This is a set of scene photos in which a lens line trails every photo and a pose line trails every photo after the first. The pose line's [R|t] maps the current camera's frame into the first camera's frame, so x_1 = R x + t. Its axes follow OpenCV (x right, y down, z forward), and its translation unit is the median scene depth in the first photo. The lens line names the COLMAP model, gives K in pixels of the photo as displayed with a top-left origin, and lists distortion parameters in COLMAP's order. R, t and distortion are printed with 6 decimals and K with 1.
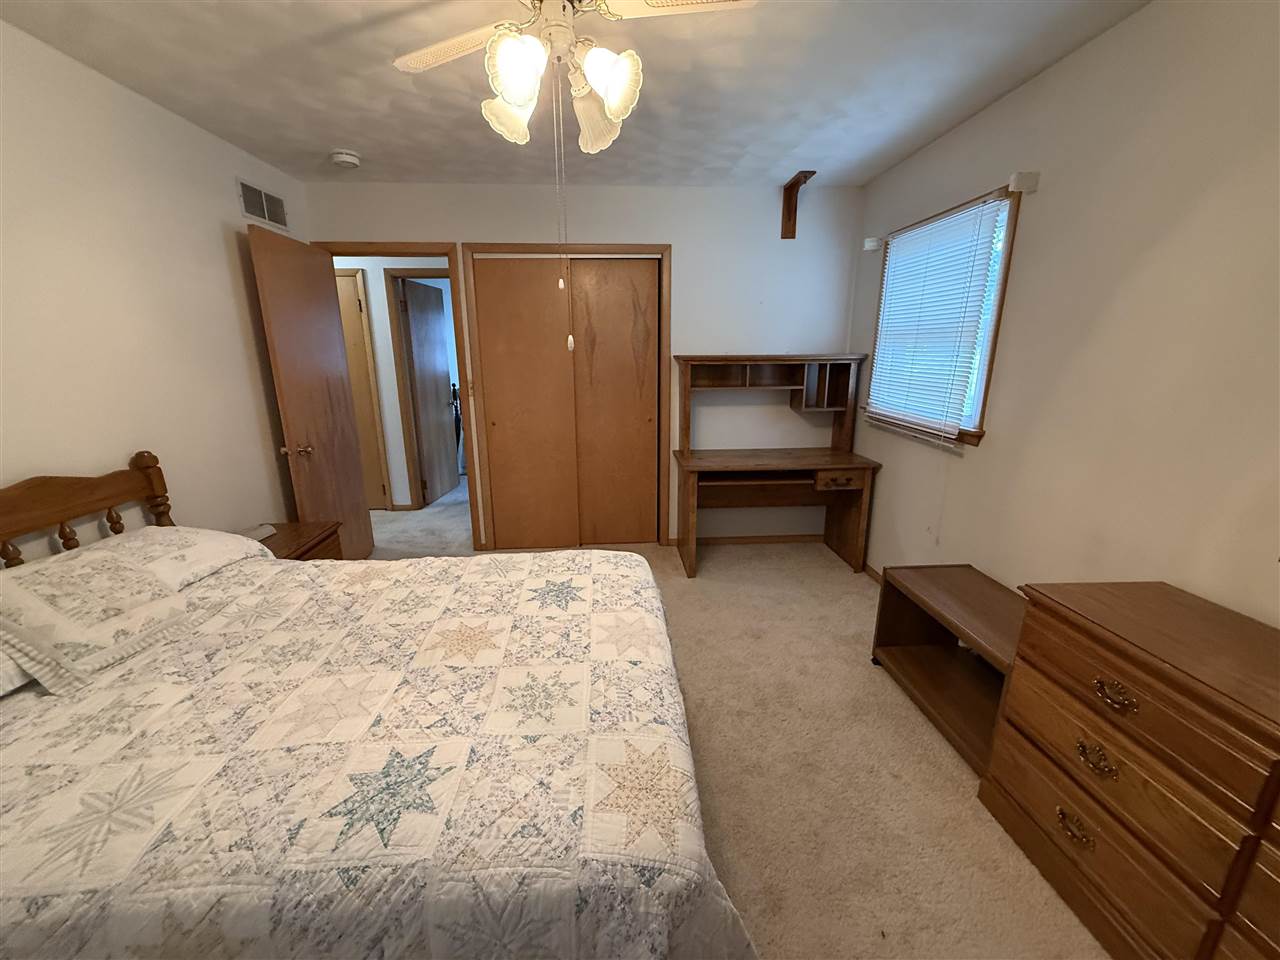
lens RADIAL K [[510.6, 0, 638.9], [0, 510.6, 477.4], [0, 0, 1]] dist [-0.000614, 0.000385]
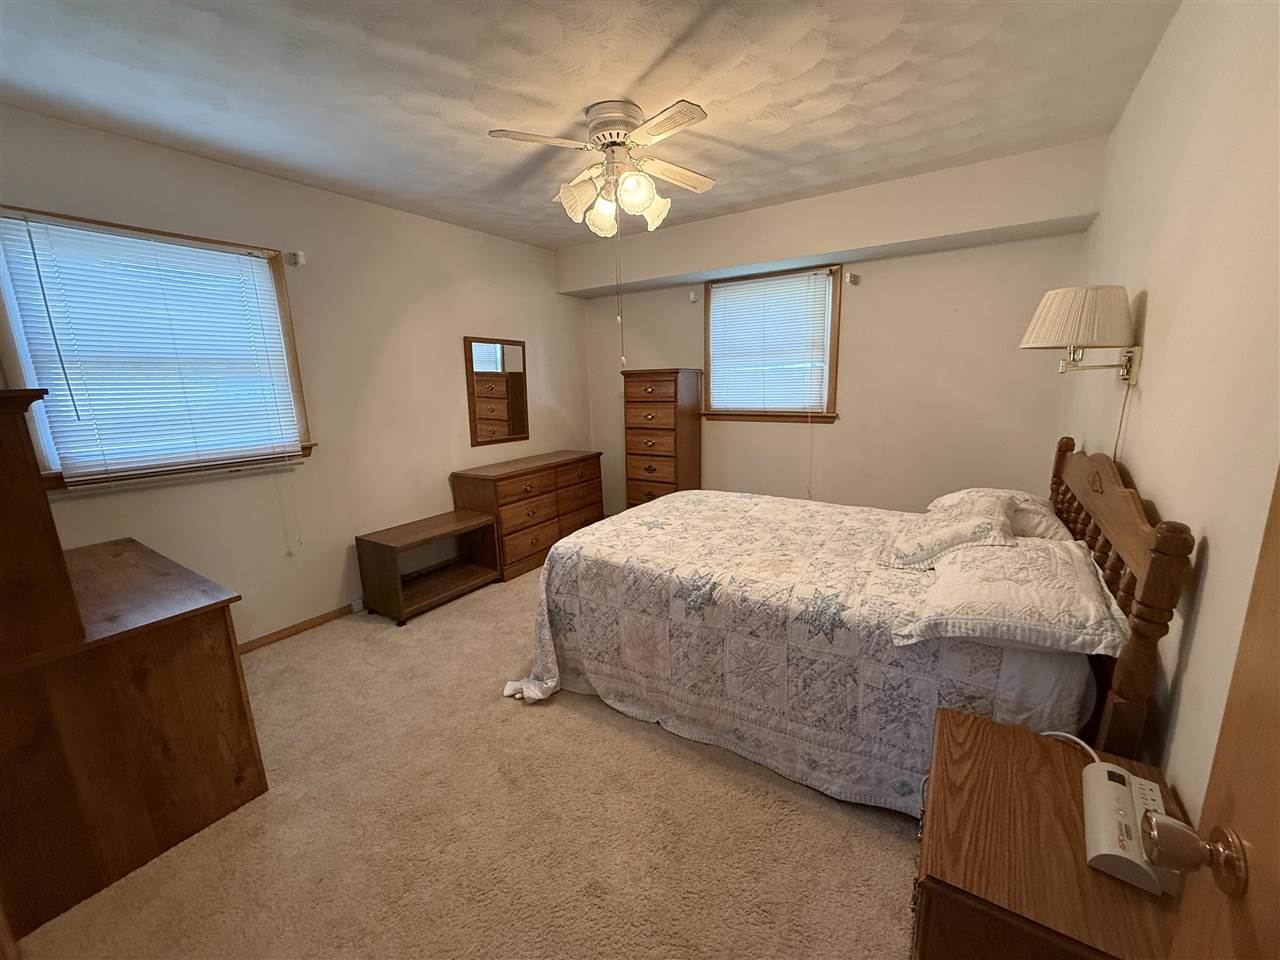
lens RADIAL K [[510.6, 0, 638.8], [0, 510.6, 482.6], [0, 0, 1]] dist [-0.000614, 0.000385]
pose [[-0.799666, -0.095186, 0.592852, -1.017494], [0.176595, 0.906403, 0.383728, -0.476704], [-0.573889, 0.411549, -0.708011, 2.042008]]
